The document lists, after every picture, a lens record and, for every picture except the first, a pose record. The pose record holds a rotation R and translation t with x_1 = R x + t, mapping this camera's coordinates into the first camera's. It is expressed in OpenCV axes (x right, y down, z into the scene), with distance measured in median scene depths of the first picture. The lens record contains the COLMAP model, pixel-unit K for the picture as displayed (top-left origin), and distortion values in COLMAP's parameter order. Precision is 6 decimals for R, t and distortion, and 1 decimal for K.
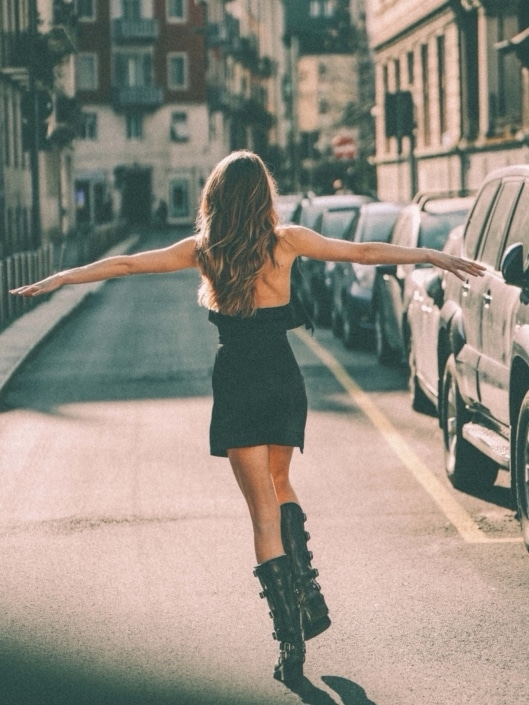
lens RADIAL K [[2193.4, 0, 264.5], [0, 2193.4, 352.5], [0, 0, 1]] dist [0.012739, 0.180564]
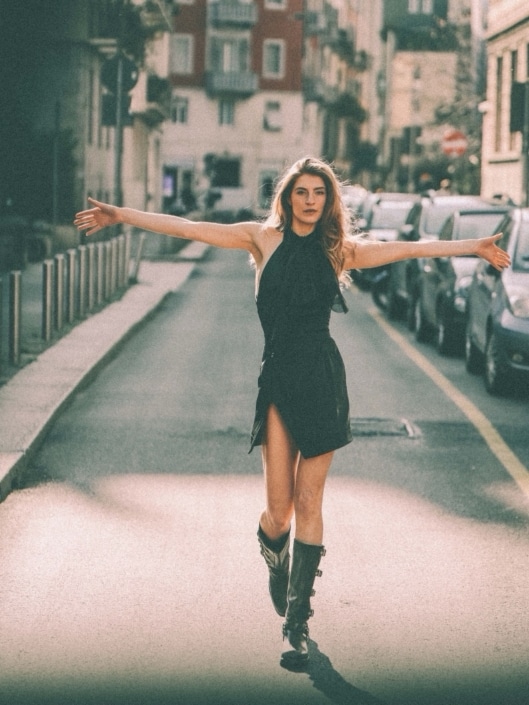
lens RADIAL K [[2073.4, 0, 264.5], [0, 2073.4, 352.5], [0, 0, 1]] dist [0.254033, 0.040189]
pose [[0.997936, 0.054421, -0.034103, -0.006285], [-0.054169, 0.998498, 0.008272, -0.006351], [0.034502, -0.006407, 0.999384, 0.090971]]
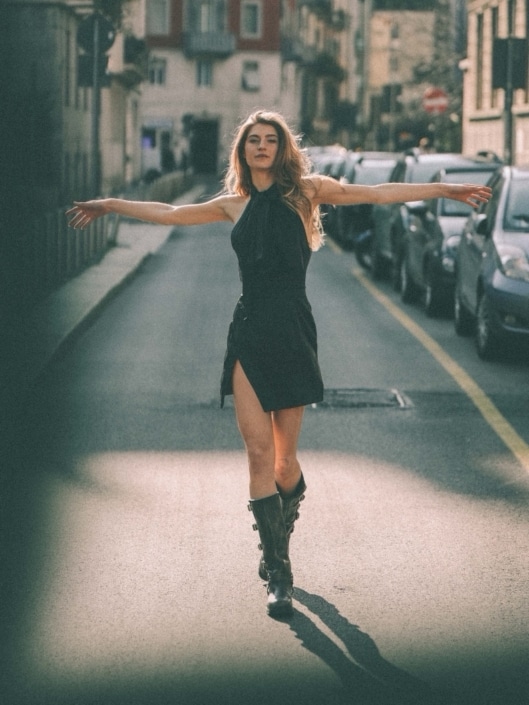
lens RADIAL K [[2070.9, 0, 207.7], [0, 2070.9, 352.0], [0, 0, 1]] dist [-0.062211, 1.239909]
pose [[0.997670, 0.045366, -0.050948, -0.006978], [-0.043989, 0.998645, 0.027822, -0.006701], [0.052141, -0.025516, 0.998314, 0.100569]]
